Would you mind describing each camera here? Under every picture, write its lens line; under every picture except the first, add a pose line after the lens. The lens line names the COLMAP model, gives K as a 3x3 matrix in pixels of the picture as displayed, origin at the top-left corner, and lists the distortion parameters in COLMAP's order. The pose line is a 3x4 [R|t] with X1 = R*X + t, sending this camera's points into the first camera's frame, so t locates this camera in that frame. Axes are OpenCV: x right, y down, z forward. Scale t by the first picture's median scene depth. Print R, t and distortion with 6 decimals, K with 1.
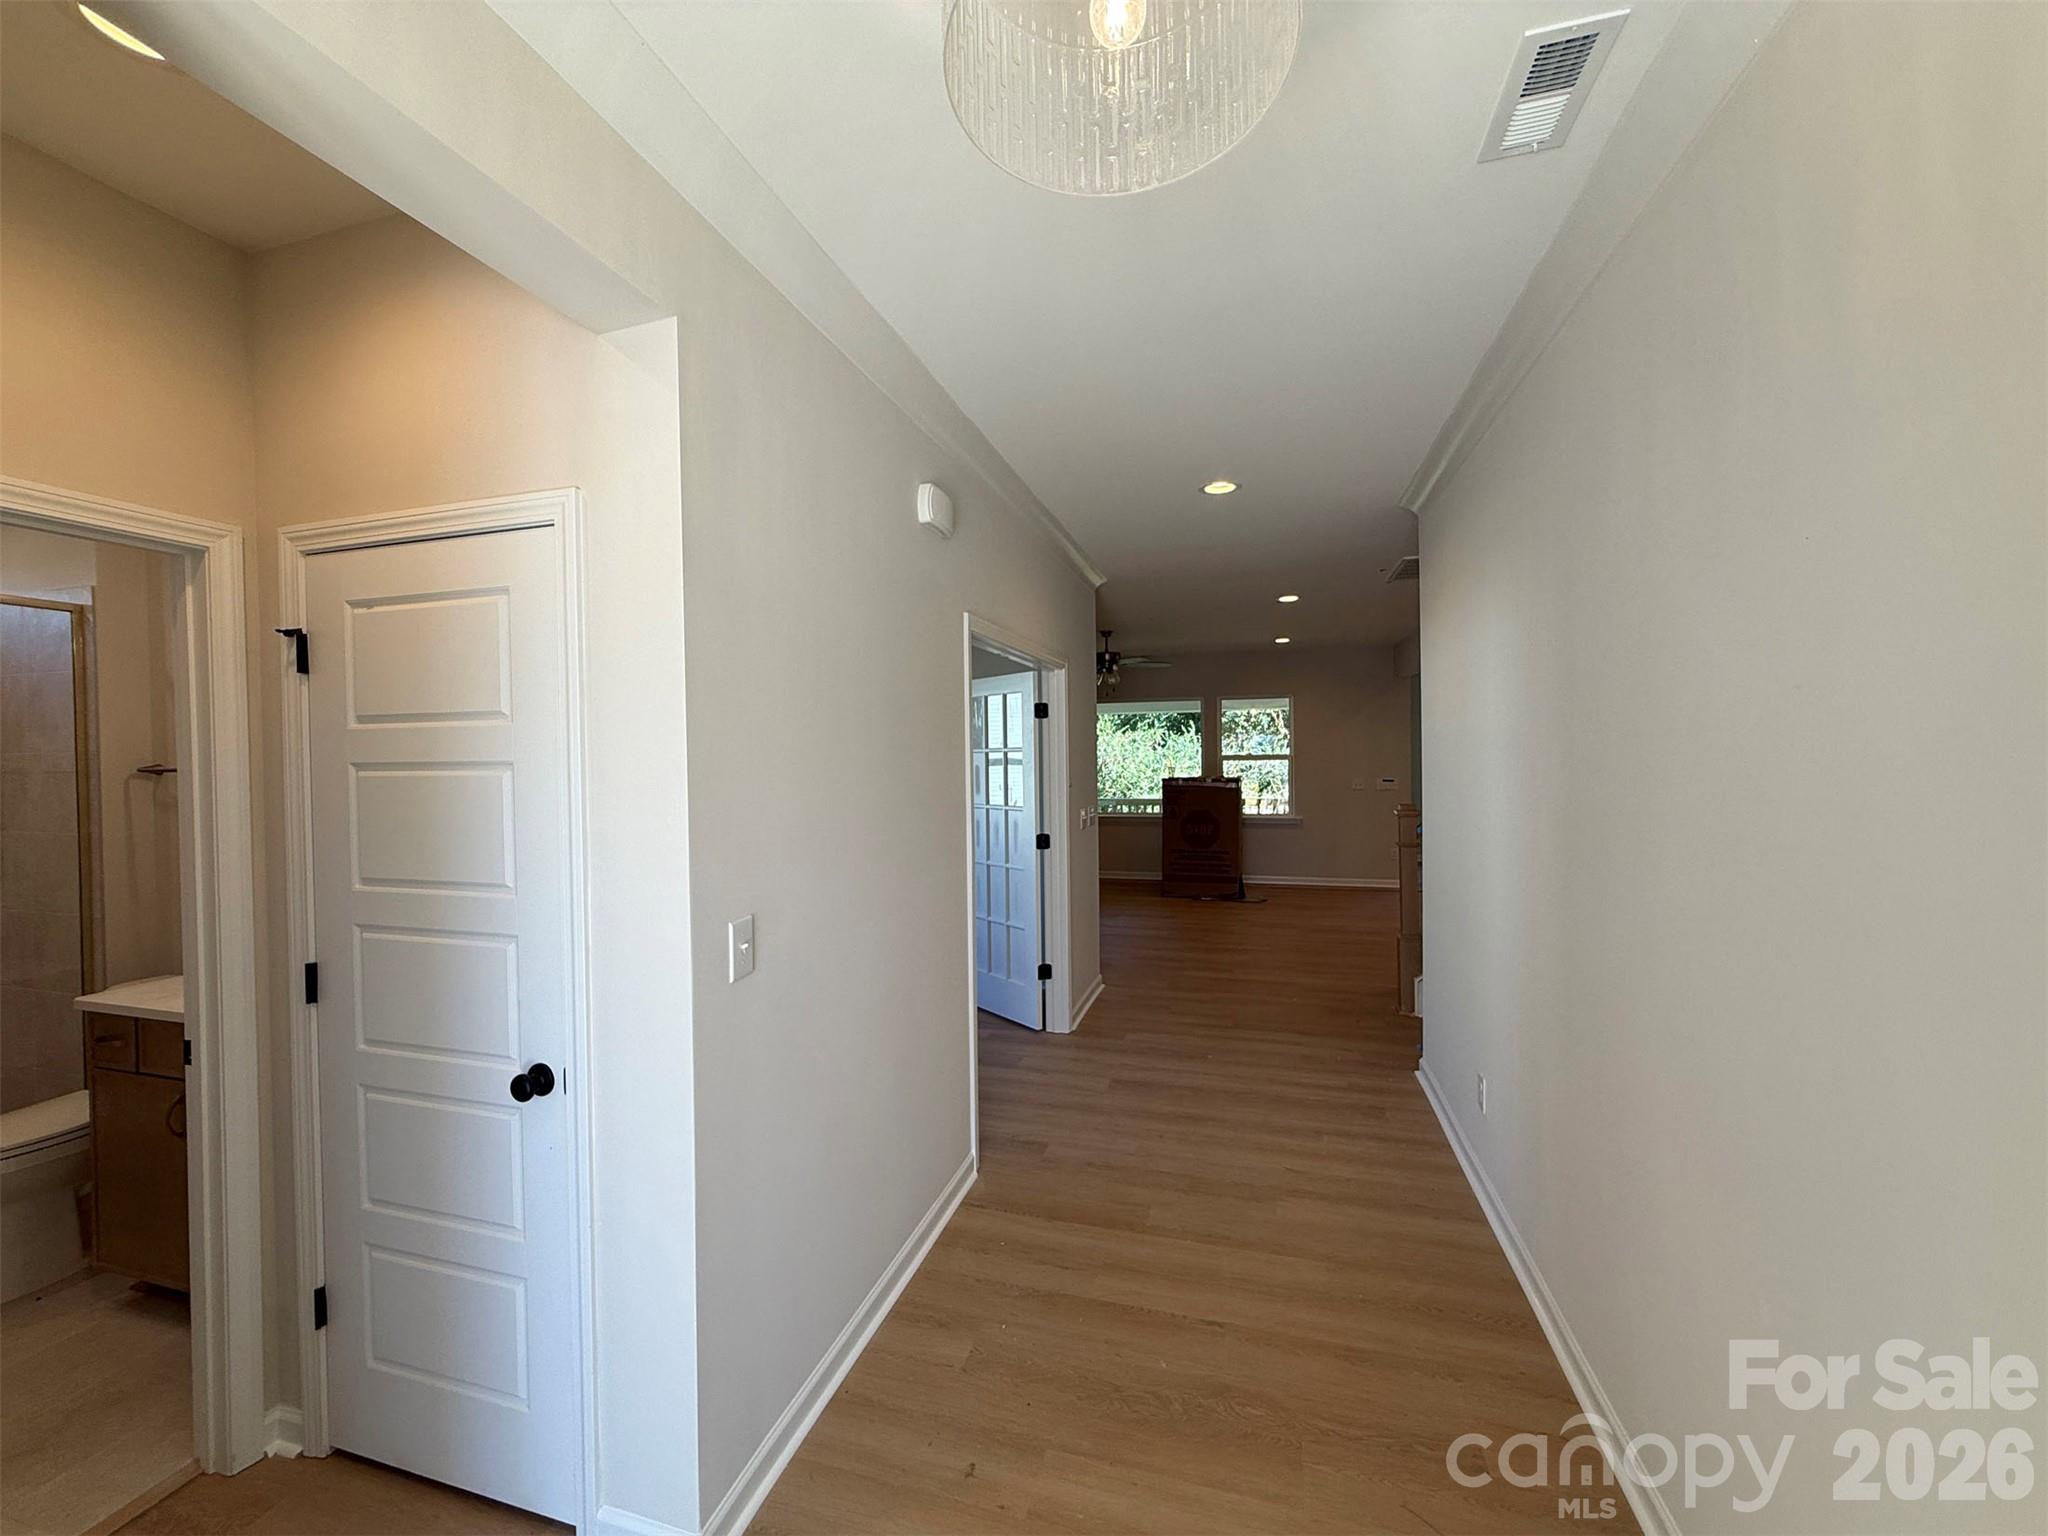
lens RADIAL K [[806.8, 0, 1017.3], [0, 806.8, 773.0], [0, 0, 1]] dist [0.004303, -0.001411]
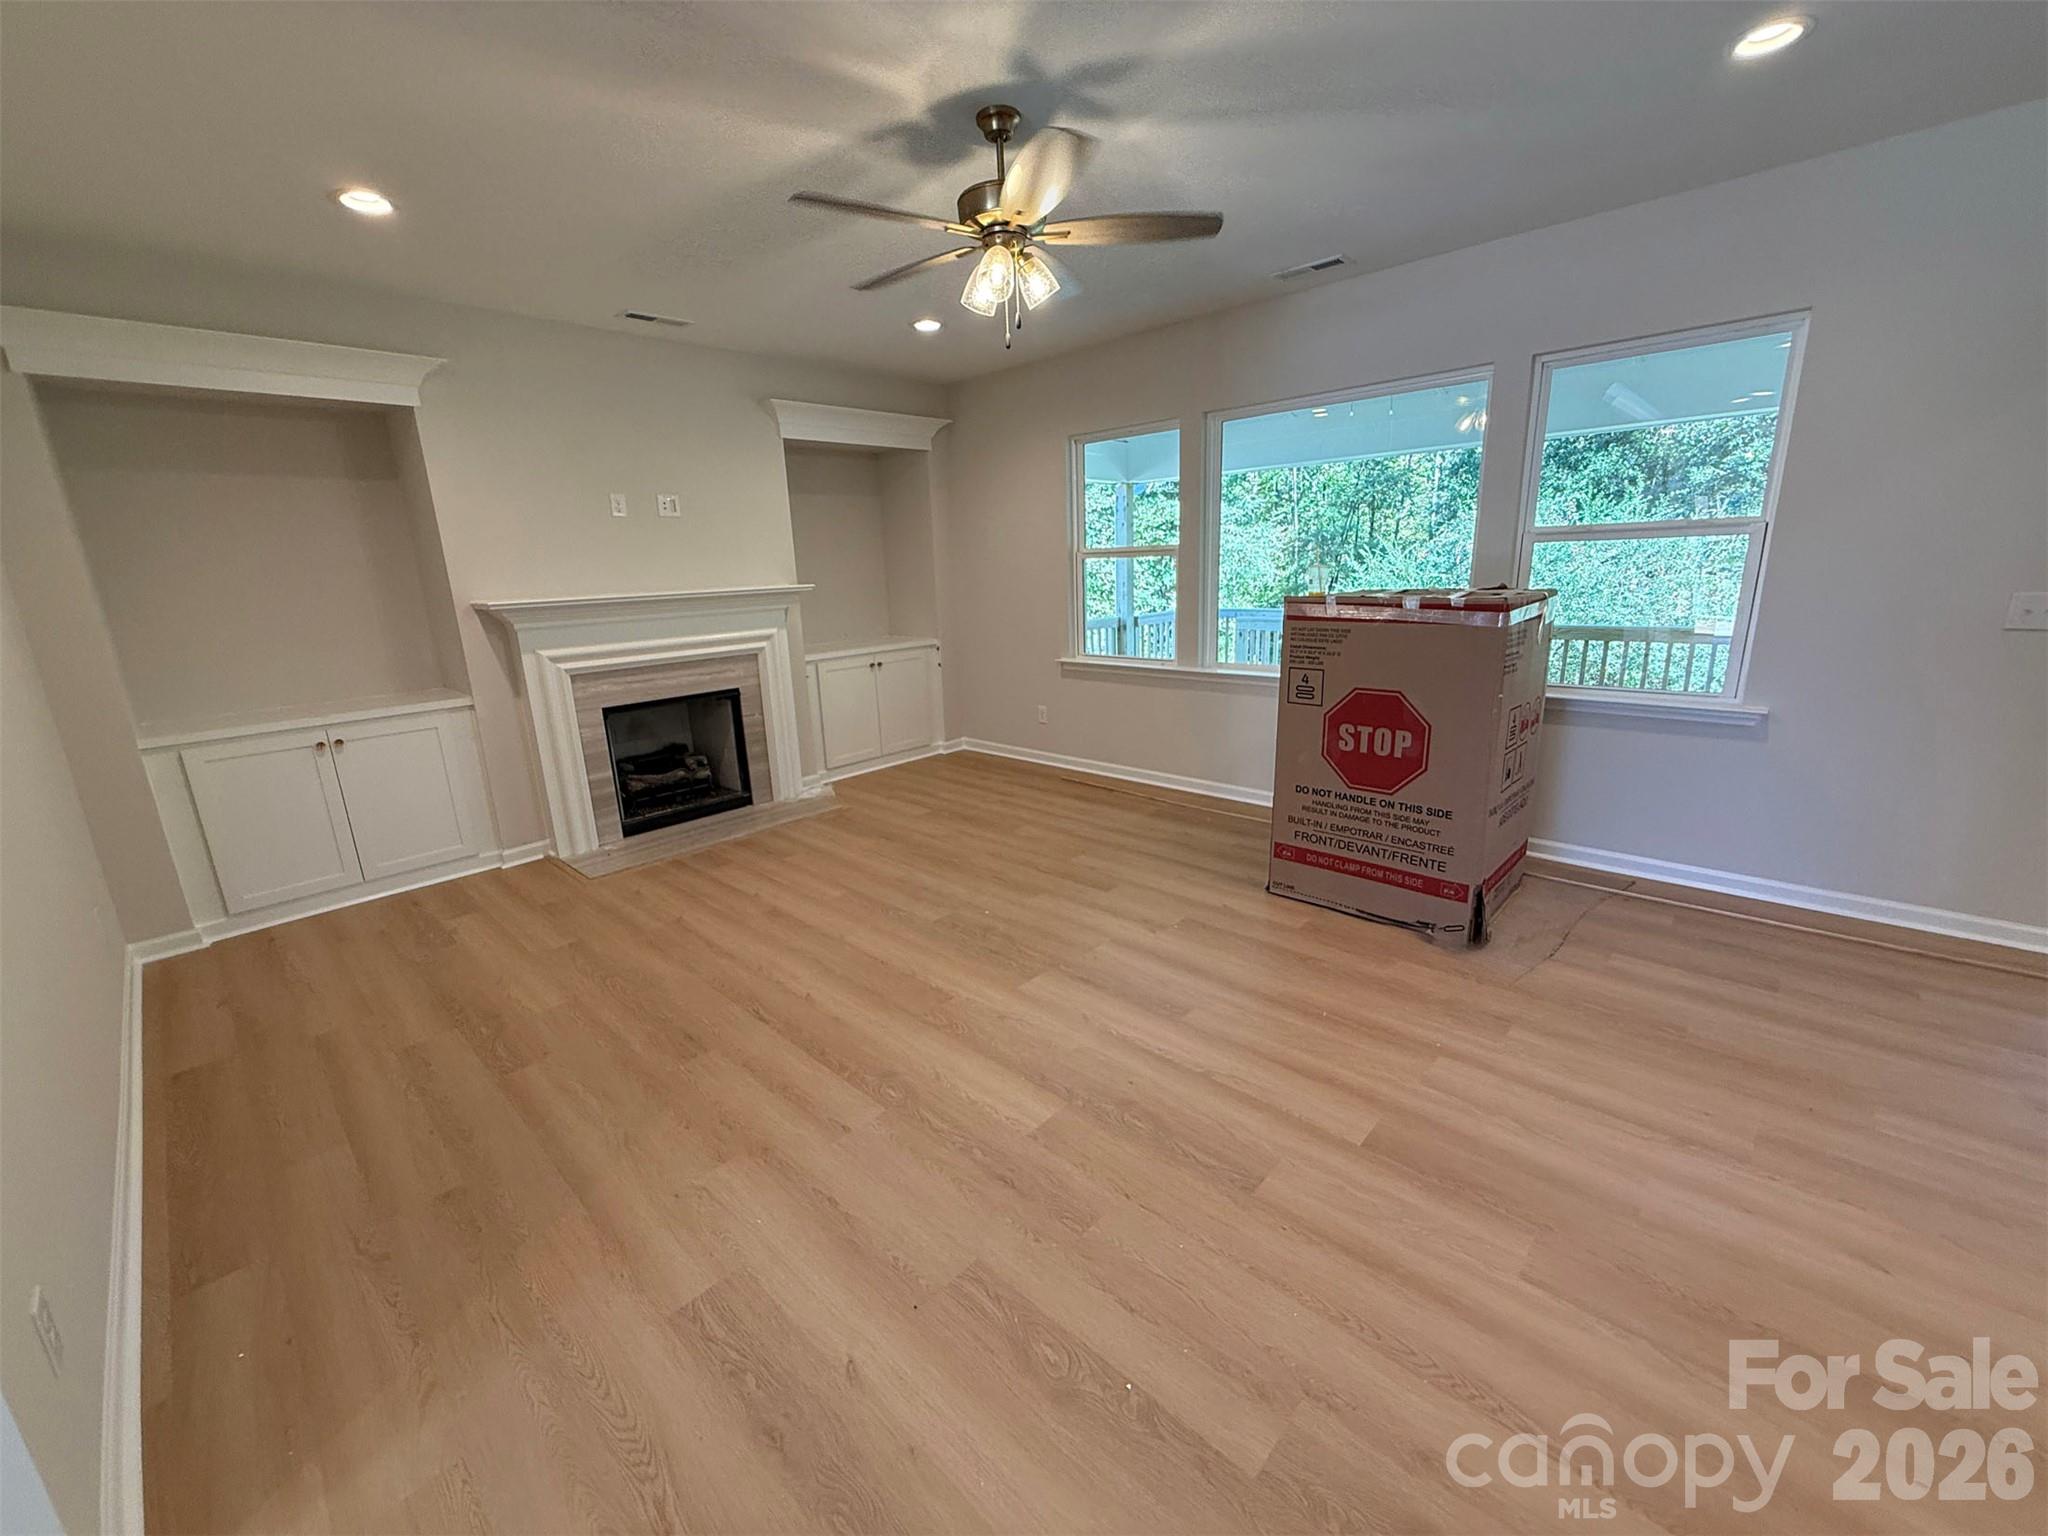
lens RADIAL K [[806.8, 0, 1015.1], [0, 806.8, 760.4], [0, 0, 1]] dist [0.004303, -0.001411]
pose [[0.882417, 0.081867, -0.463291, 0.236238], [0.022730, 0.976175, 0.215789, -0.003632], [0.469919, -0.200946, 0.859533, 0.567256]]
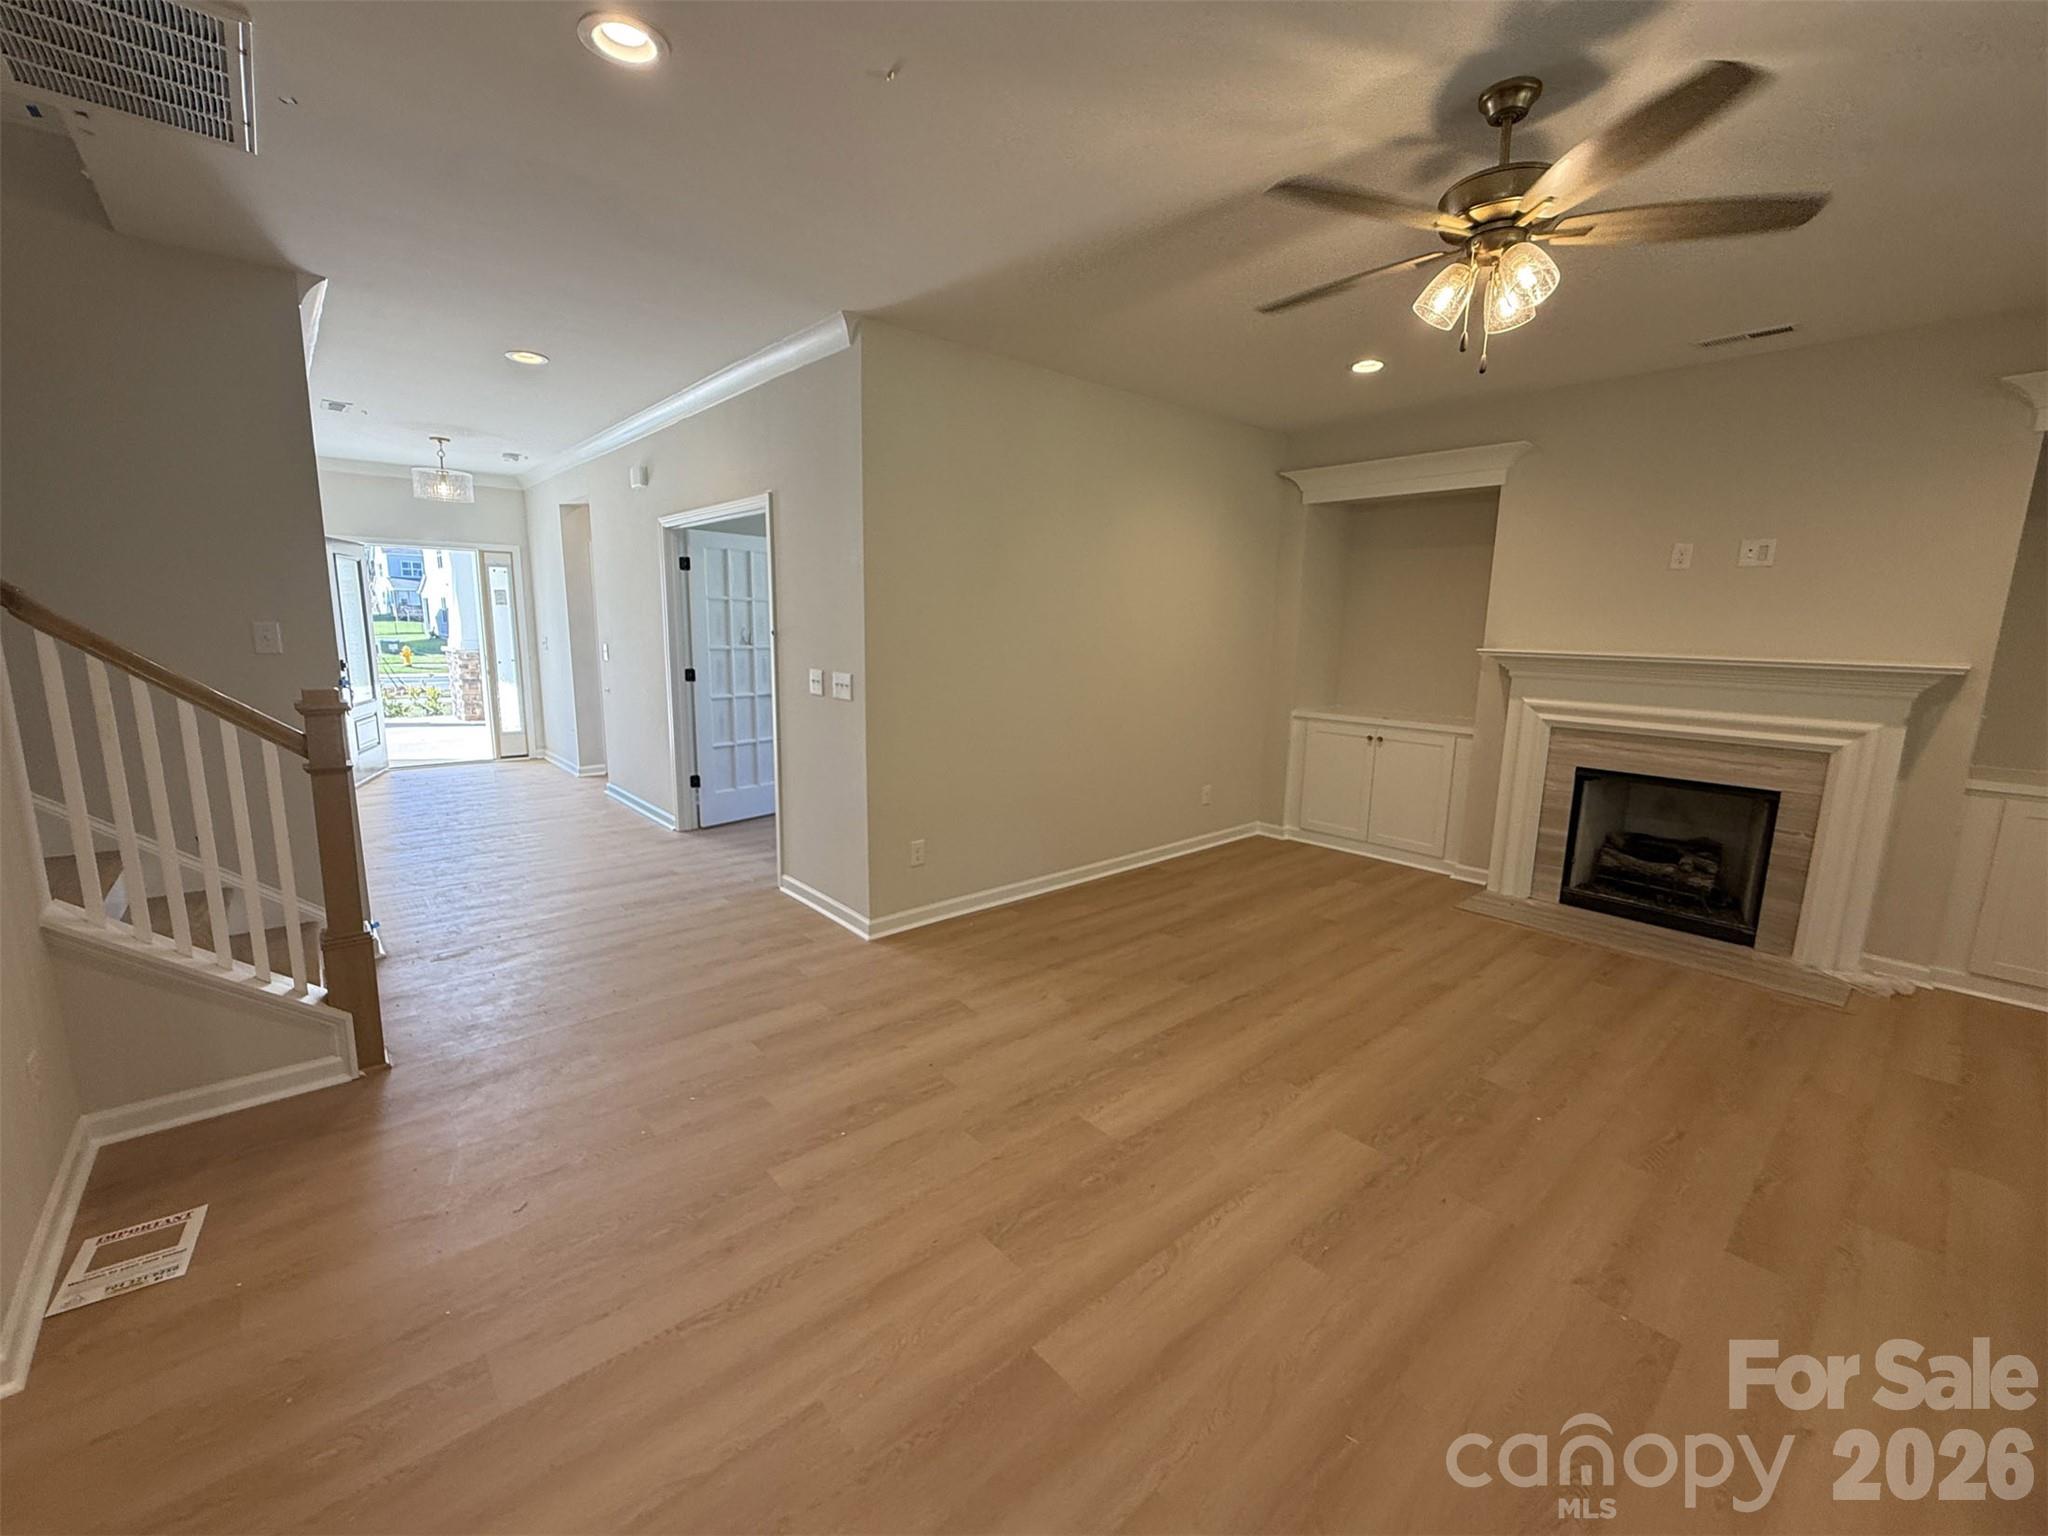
lens RADIAL K [[806.8, 0, 1007.4], [0, 806.8, 759.7], [0, 0, 1]] dist [0.004303, -0.001411]
pose [[-0.535308, 0.137881, -0.833327, 0.519327], [-0.043490, 0.980779, 0.190215, -0.027897], [0.843537, 0.138065, -0.519022, 1.210869]]
